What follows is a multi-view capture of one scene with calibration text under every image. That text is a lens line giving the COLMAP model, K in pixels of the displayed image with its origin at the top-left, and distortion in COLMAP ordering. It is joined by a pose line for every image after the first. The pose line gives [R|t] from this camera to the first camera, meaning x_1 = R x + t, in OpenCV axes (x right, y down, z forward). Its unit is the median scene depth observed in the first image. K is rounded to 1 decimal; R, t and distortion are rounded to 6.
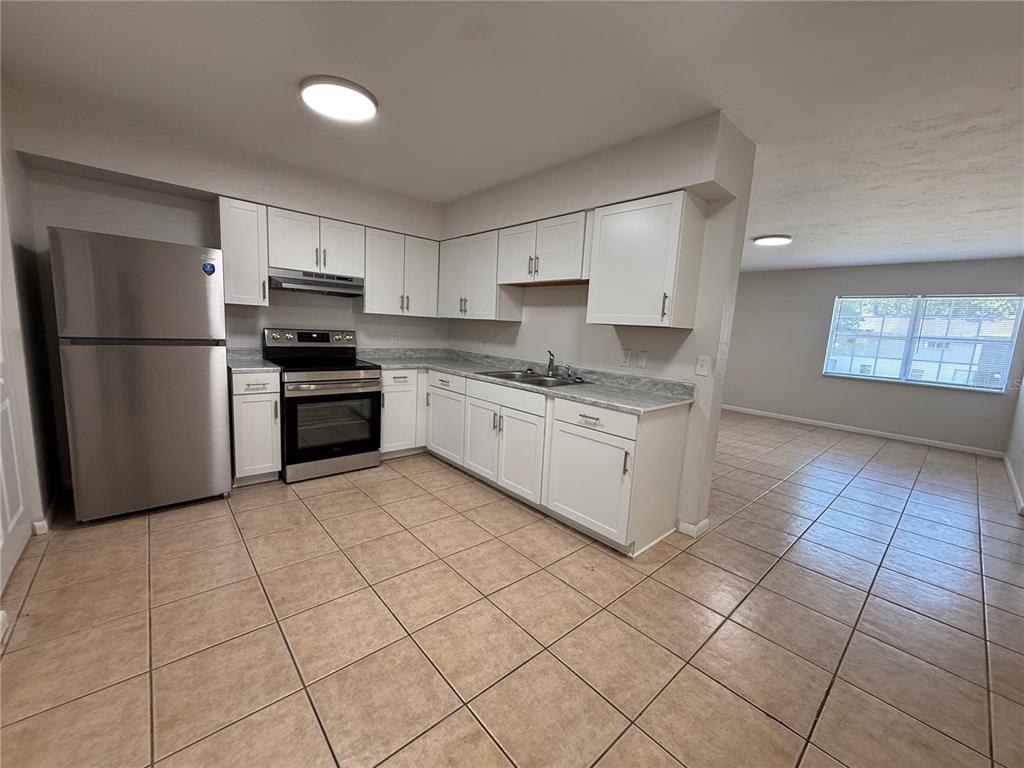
lens RADIAL K [[406.4, 0, 509.7], [0, 406.4, 386.4], [0, 0, 1]] dist [-0.001072, -0.000173]
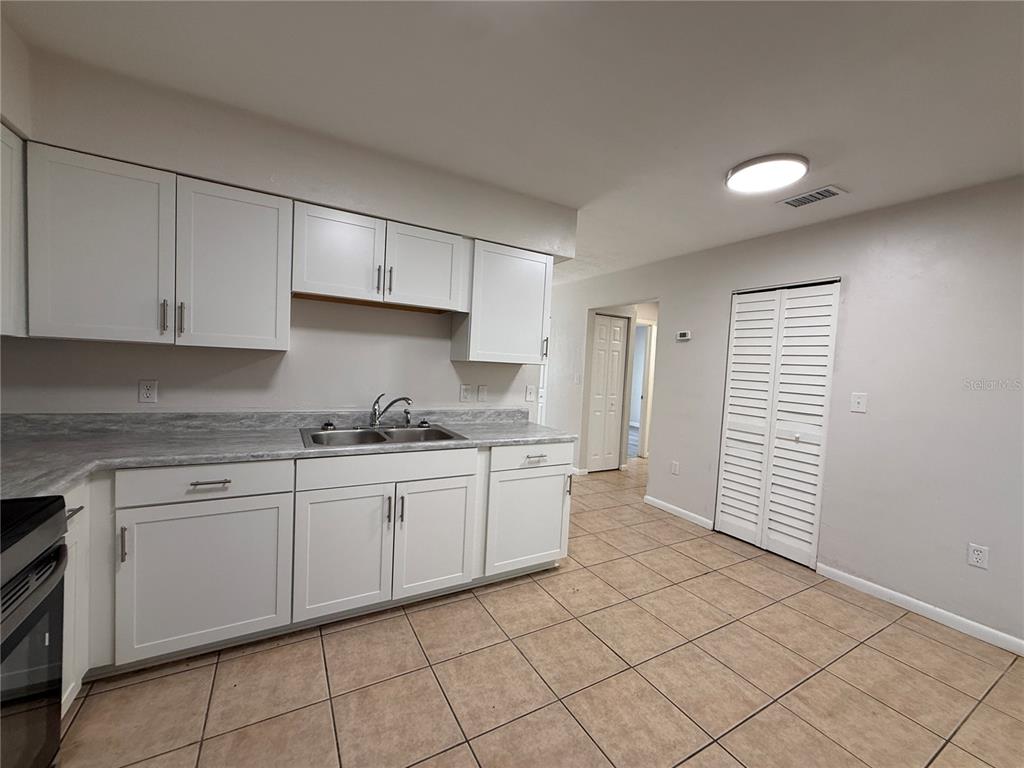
lens RADIAL K [[406.4, 0, 509.7], [0, 406.4, 386.4], [0, 0, 1]] dist [-0.001072, -0.000173]
pose [[0.209399, -0.089453, 0.973730, -0.699134], [0.107742, 0.991854, 0.067949, -0.152730], [-0.971877, 0.090683, 0.217331, 0.734310]]
